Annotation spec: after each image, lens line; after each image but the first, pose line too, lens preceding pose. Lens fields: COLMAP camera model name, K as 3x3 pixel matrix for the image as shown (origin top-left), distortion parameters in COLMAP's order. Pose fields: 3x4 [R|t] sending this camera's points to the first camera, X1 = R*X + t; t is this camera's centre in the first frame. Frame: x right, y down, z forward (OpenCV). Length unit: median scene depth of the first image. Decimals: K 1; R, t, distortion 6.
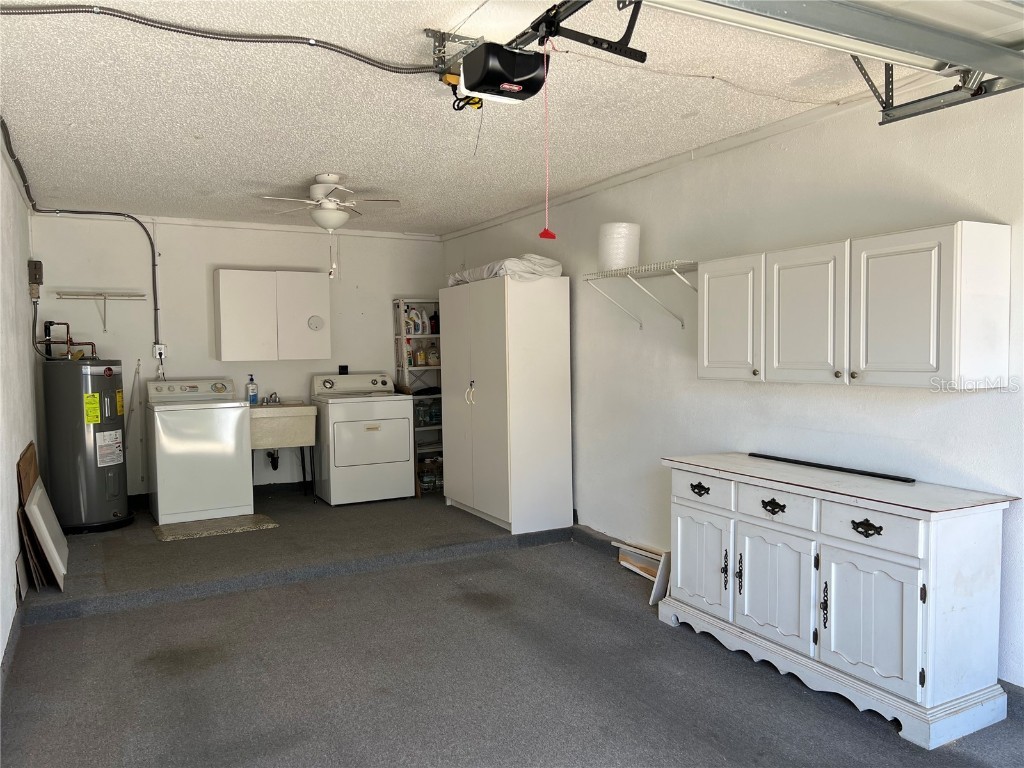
lens RADIAL K [[770.2, 0, 512.0], [0, 770.2, 384.0], [0, 0, 1]] dist [0.163939, -0.383367]
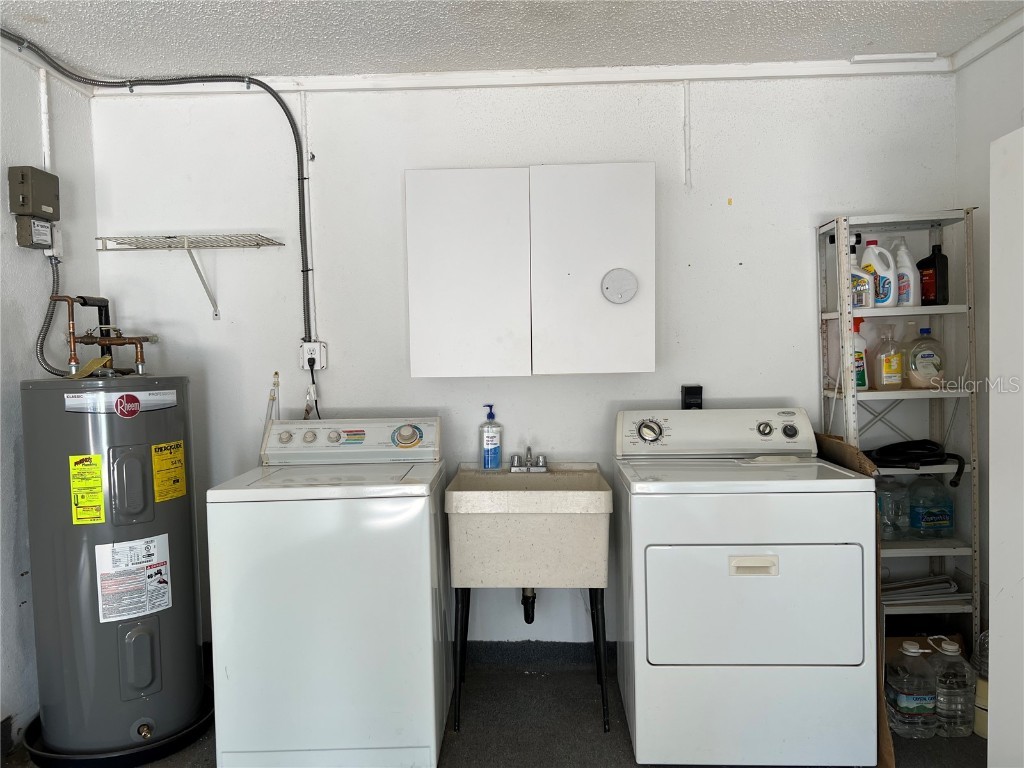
lens RADIAL K [[773.9, 0, 505.6], [0, 773.9, 387.2], [0, 0, 1]] dist [0.064024, -0.069319]
pose [[0.867959, 0.017000, -0.496344, -0.095432], [-0.014430, 0.999855, 0.009012, -0.026253], [0.496425, -0.000660, 0.868079, 0.590680]]
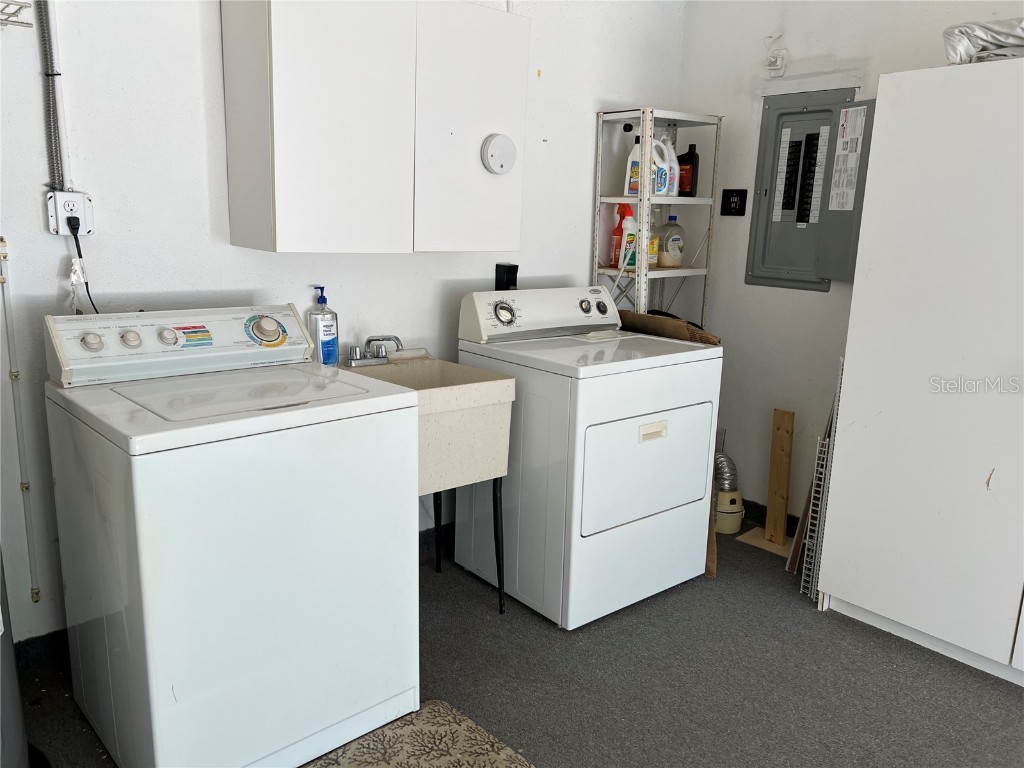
lens RADIAL K [[773.9, 0, 505.6], [0, 773.9, 387.2], [0, 0, 1]] dist [0.064024, -0.069319]
pose [[0.975991, -0.006784, 0.217703, -0.320931], [-0.029346, 0.986306, 0.162296, -0.027109], [-0.215823, -0.164788, 0.962427, 0.596764]]
